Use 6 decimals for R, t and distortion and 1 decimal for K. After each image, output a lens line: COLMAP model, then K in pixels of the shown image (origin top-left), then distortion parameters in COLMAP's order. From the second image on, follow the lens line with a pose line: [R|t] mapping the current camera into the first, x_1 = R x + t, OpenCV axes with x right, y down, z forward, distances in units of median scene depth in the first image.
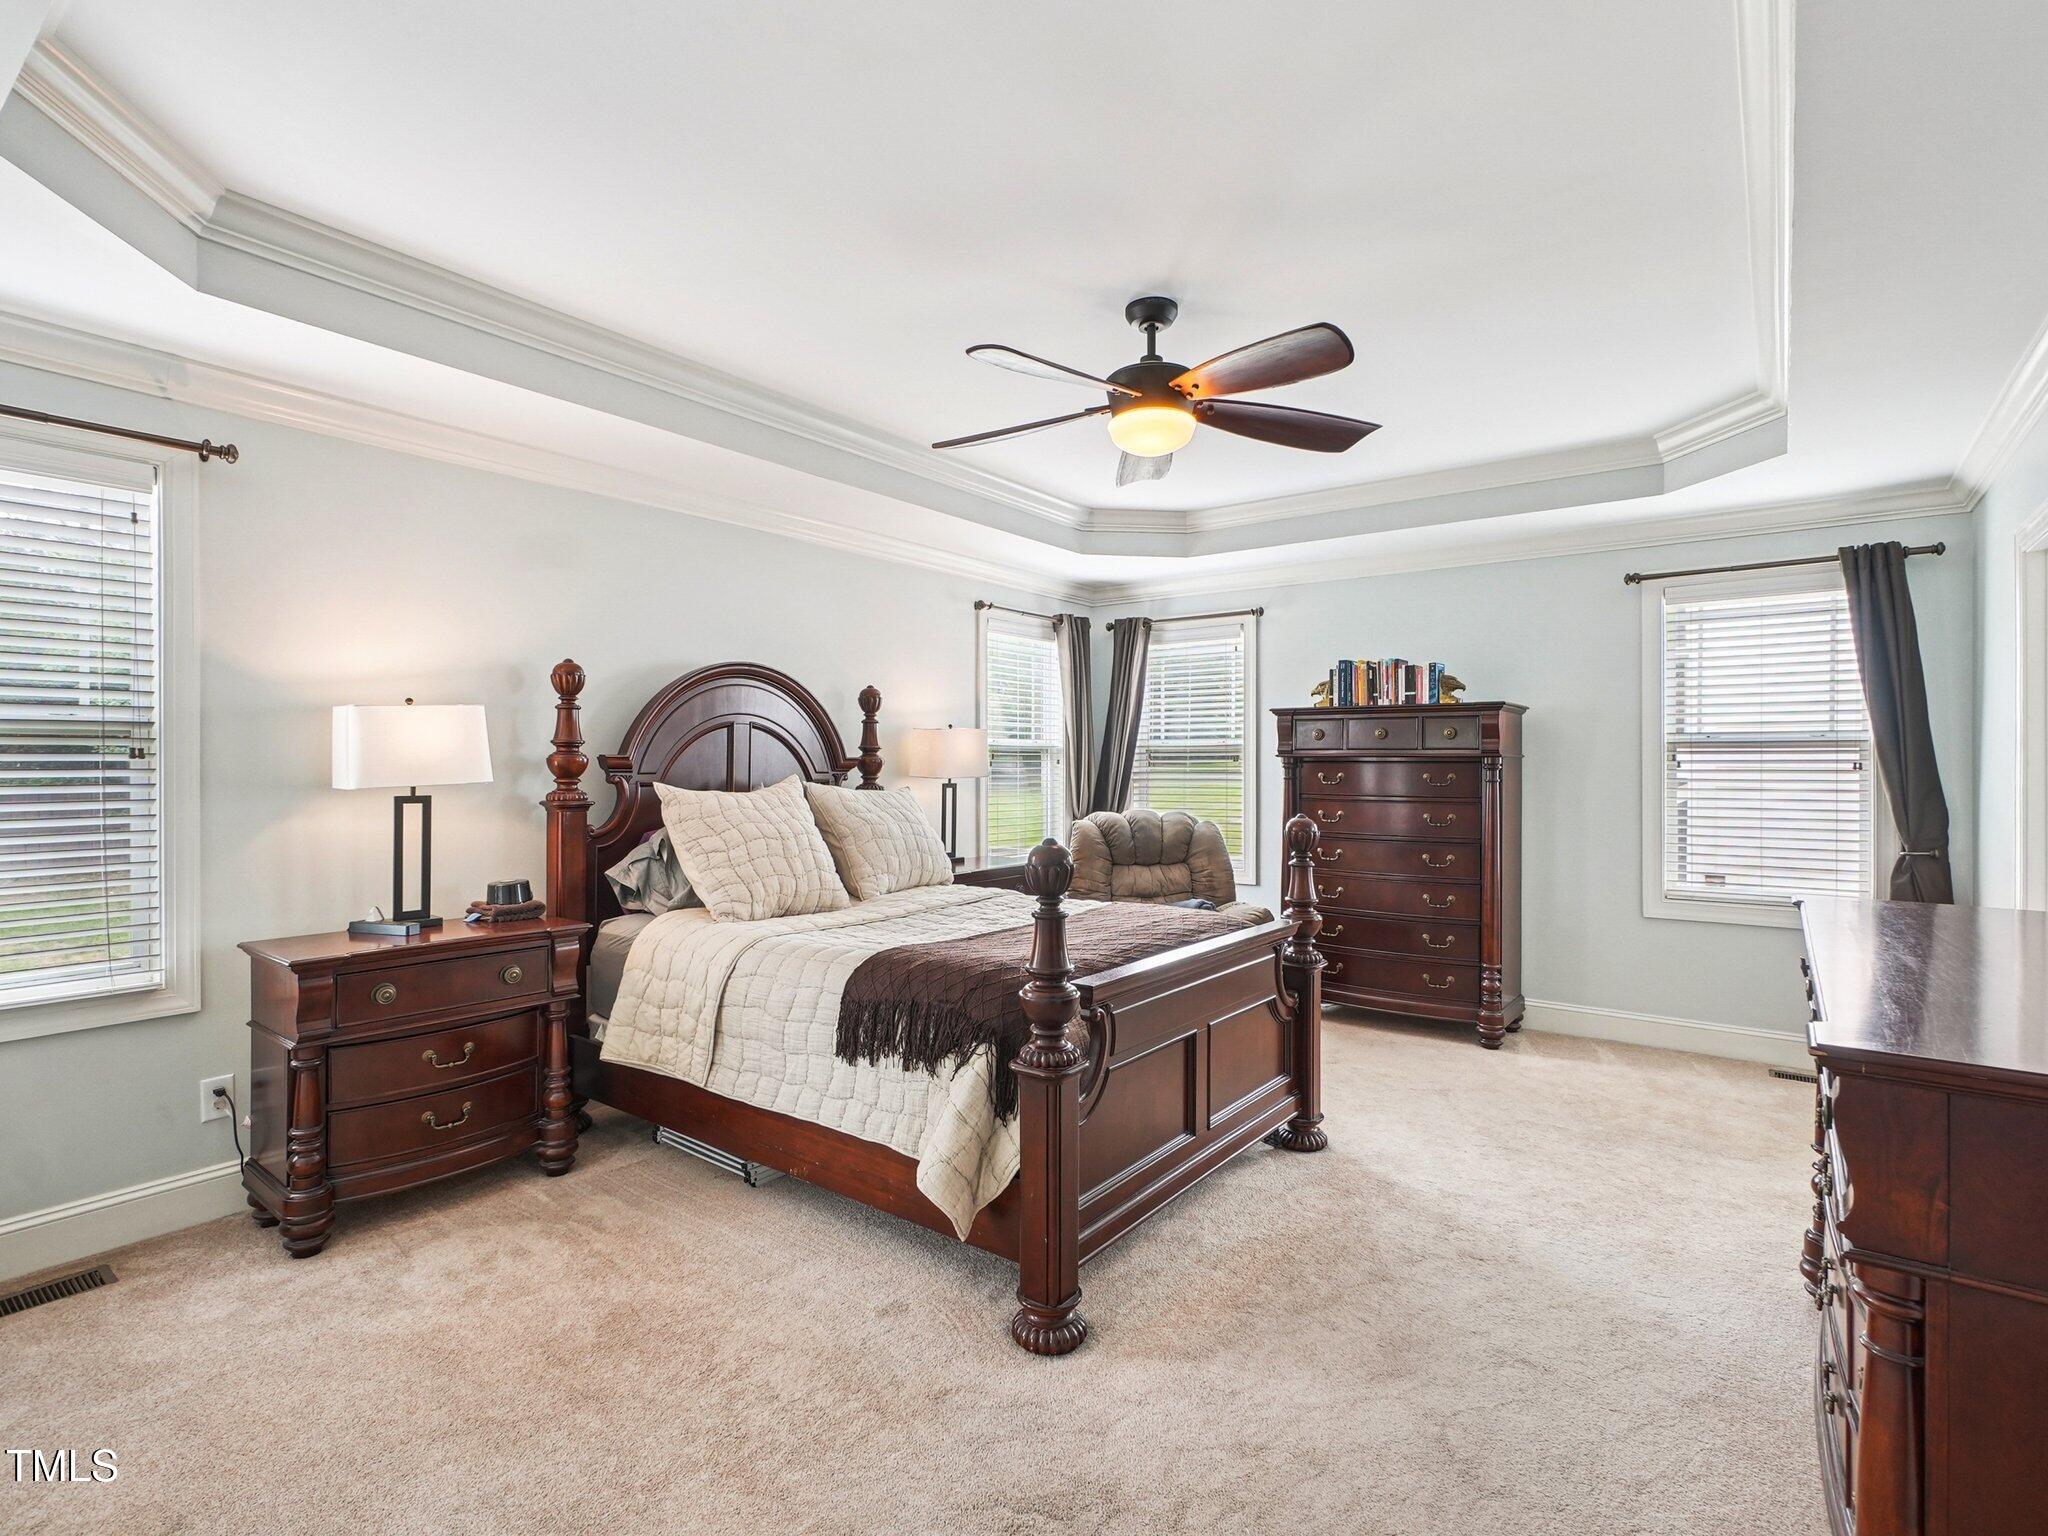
lens RADIAL K [[1003.3, 0, 1018.7], [0, 1003.3, 762.6], [0, 0, 1]] dist [-0.007735, 0.000489]
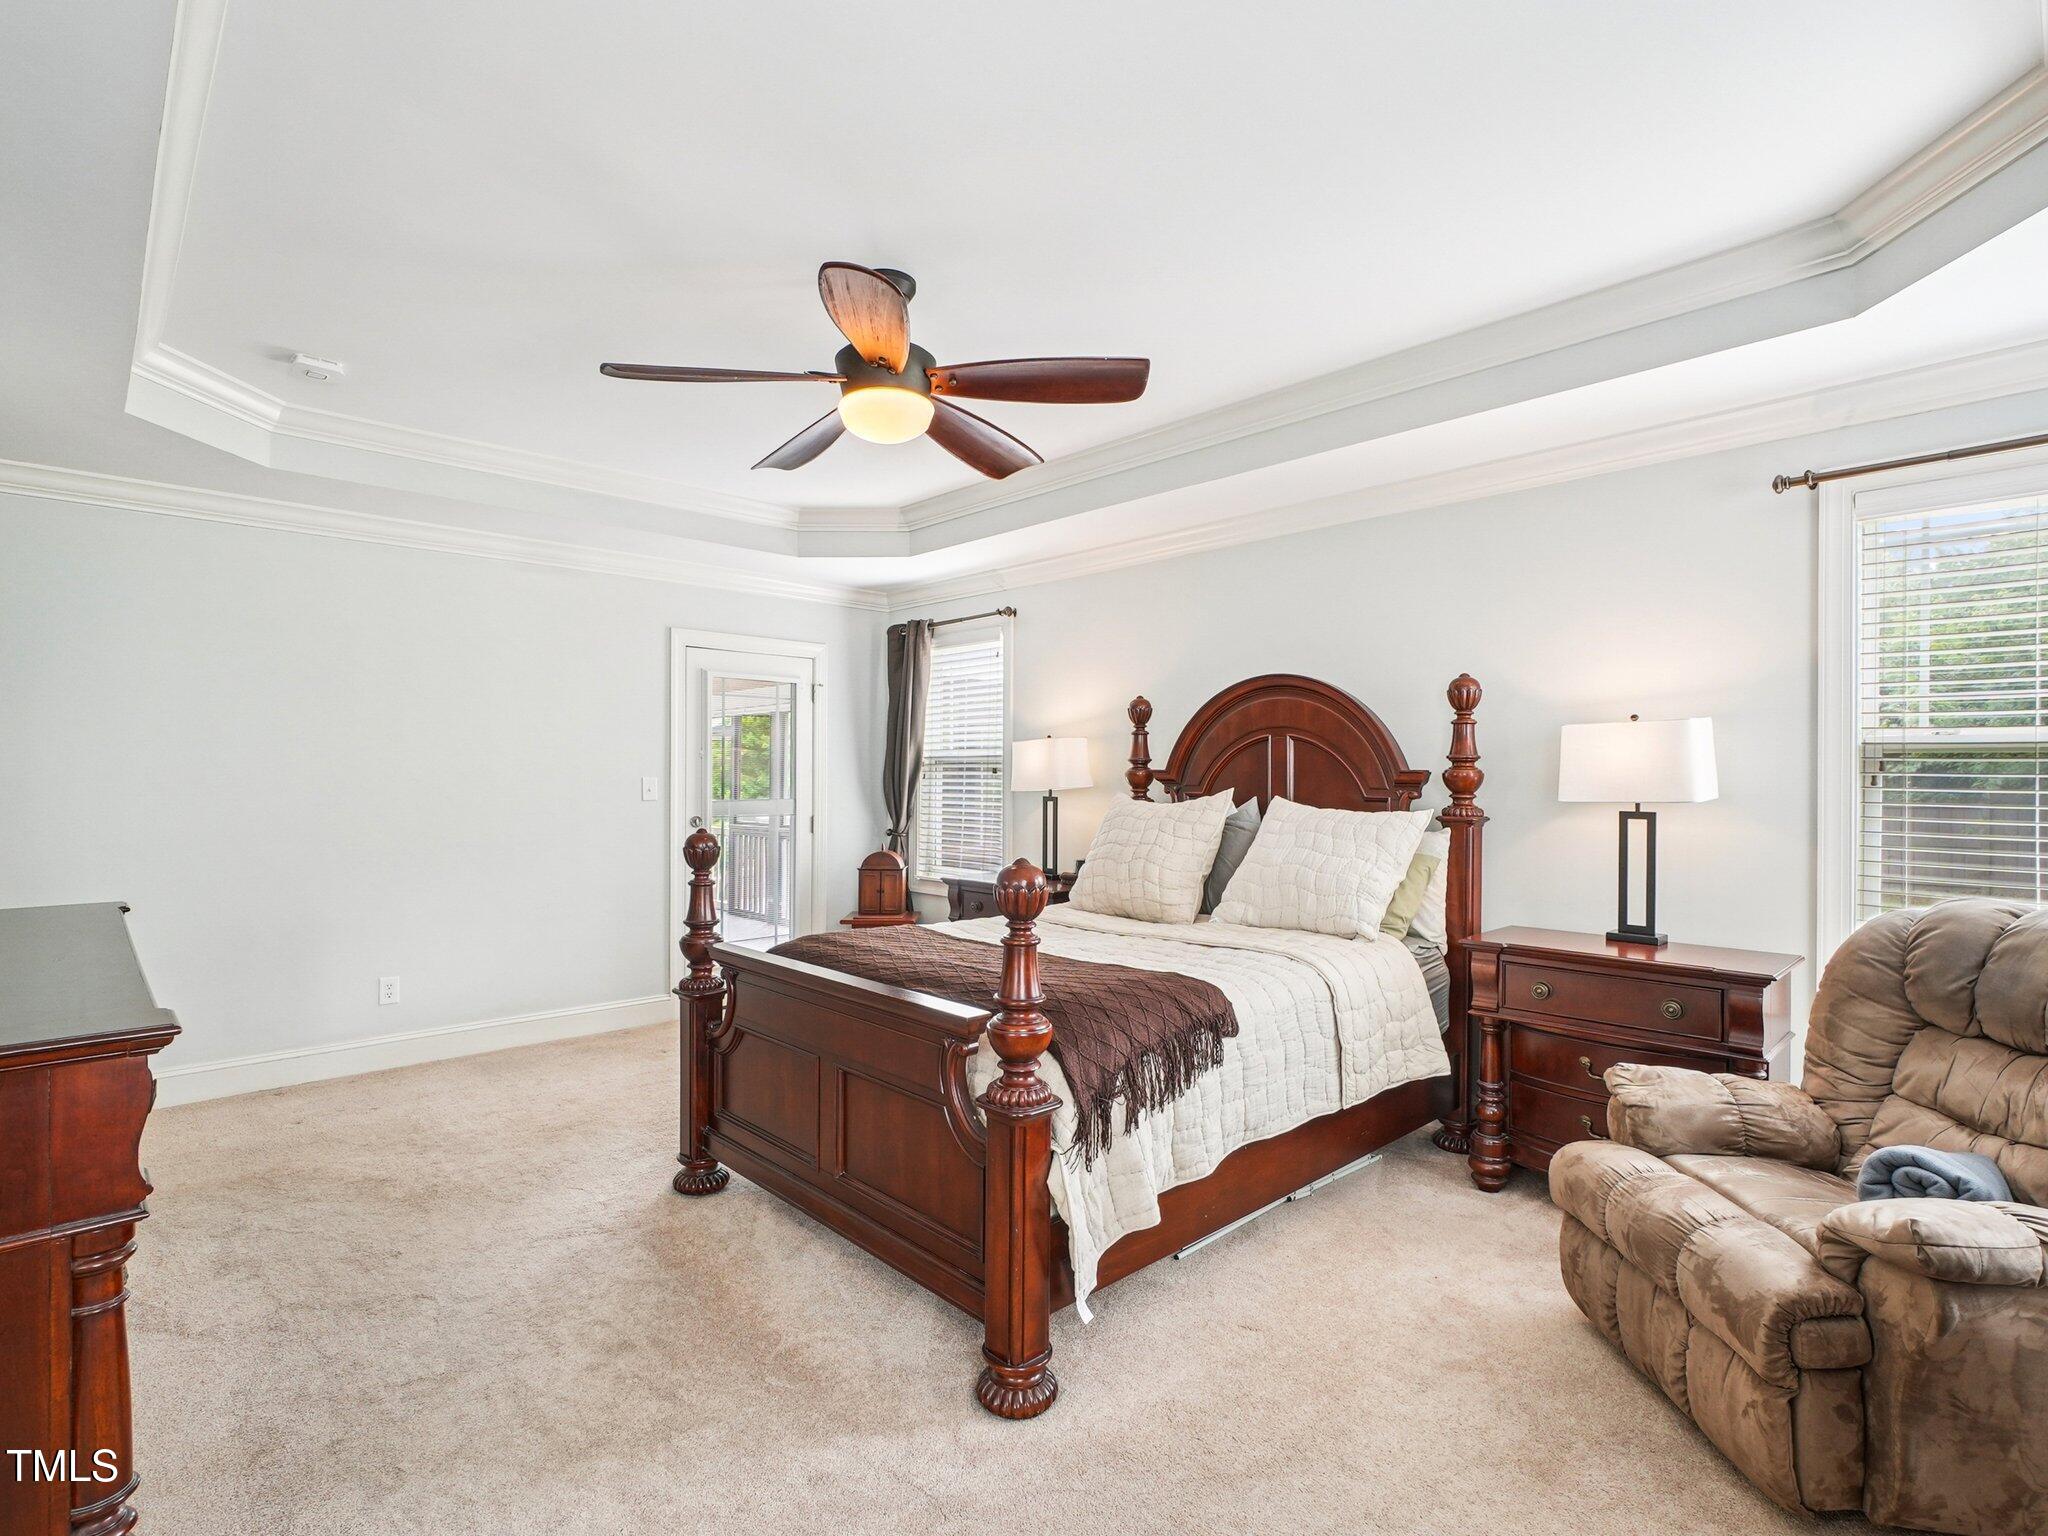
lens RADIAL K [[980.3, 0, 1026.6], [0, 980.3, 776.1], [0, 0, 1]] dist [-0.060115, 0.000164]
pose [[-0.140230, -0.000271, -0.990119, 0.597024], [-0.005338, 0.999986, 0.000483, 0.000690], [0.990105, 0.005353, -0.140229, 0.742434]]
